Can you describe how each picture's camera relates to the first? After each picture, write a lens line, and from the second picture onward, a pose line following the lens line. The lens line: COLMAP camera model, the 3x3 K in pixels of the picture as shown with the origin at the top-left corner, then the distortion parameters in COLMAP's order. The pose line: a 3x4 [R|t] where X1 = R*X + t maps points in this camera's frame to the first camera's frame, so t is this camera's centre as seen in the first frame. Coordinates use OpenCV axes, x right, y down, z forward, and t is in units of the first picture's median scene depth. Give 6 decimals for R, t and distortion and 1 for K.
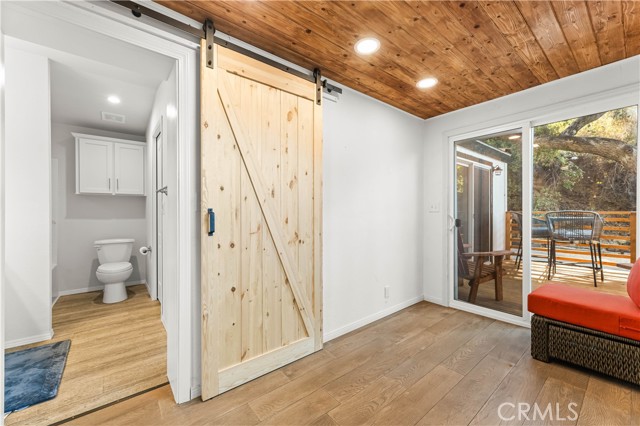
lens RADIAL K [[255.2, 0, 324.9], [0, 255.2, 213.6], [0, 0, 1]] dist [-0.001277, -0.000287]
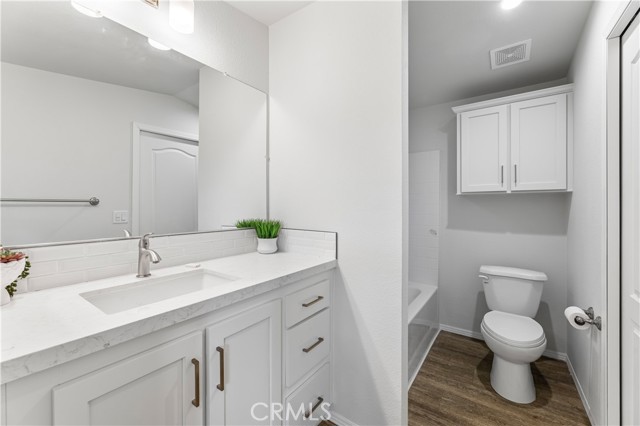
lens RADIAL K [[259.0, 0, 319.6], [0, 259.0, 207.7], [0, 0, 1]] dist [-0.000943, -0.000225]
pose [[0.259471, 0.001261, -0.965750, -0.450369], [-0.003294, 0.999994, 0.000421, -0.047348], [0.965745, 0.003072, 0.259474, 0.521606]]
